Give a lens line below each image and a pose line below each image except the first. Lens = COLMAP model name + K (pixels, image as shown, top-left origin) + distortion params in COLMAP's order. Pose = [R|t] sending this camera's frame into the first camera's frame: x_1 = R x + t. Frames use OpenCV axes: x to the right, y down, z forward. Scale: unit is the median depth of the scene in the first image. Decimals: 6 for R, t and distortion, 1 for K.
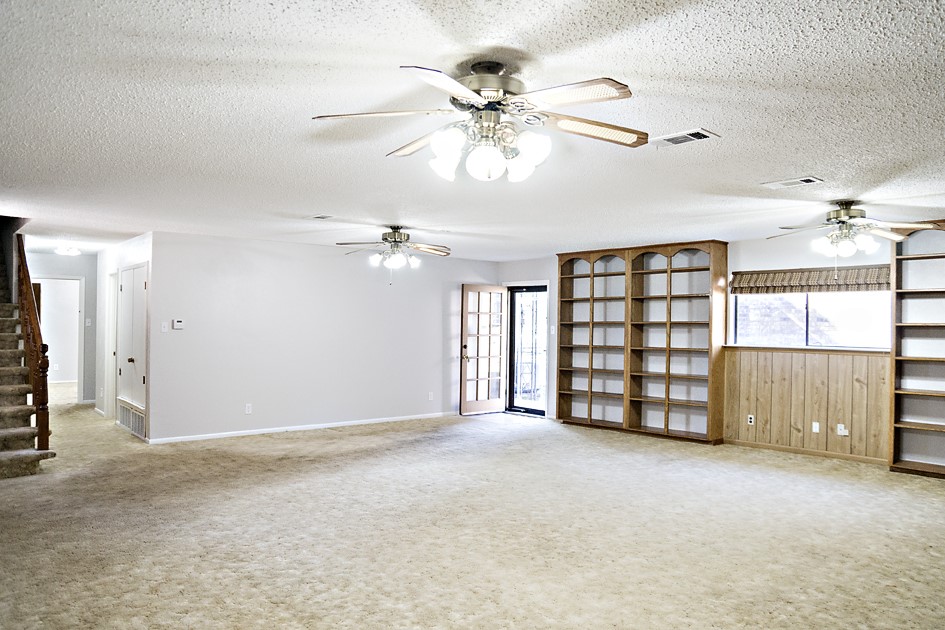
lens RADIAL K [[657.0, 0, 475.5], [0, 657.0, 315.6], [0, 0, 1]] dist [-0.175198, 0.127286]
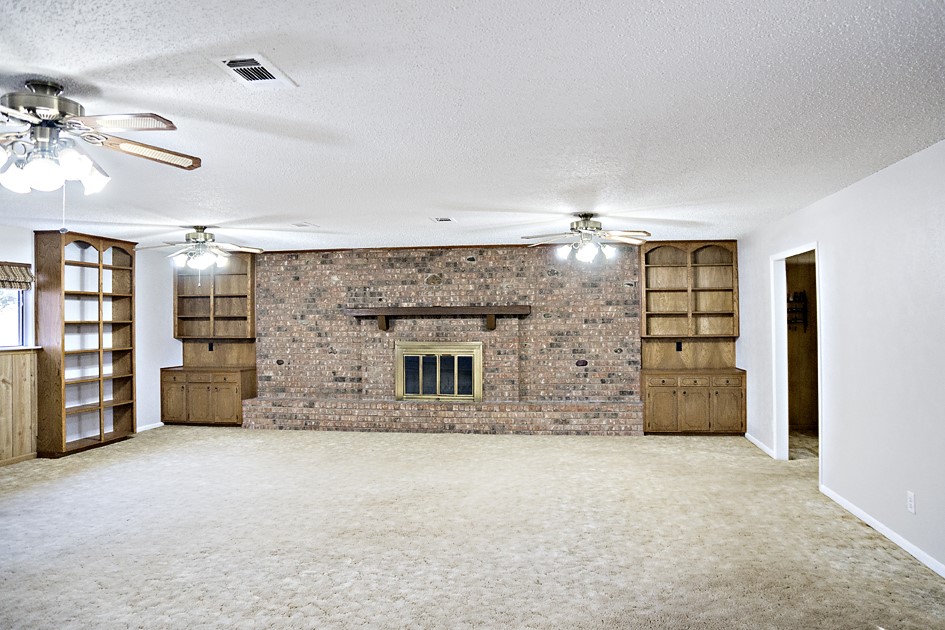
lens RADIAL K [[657.0, 0, 475.5], [0, 657.0, 315.6], [0, 0, 1]] dist [-0.175198, 0.127286]
pose [[-0.637609, -0.001407, 0.770359, -0.878491], [-0.006094, 0.999976, -0.003217, 0.001761], [-0.770336, -0.006746, -0.637603, 1.574696]]
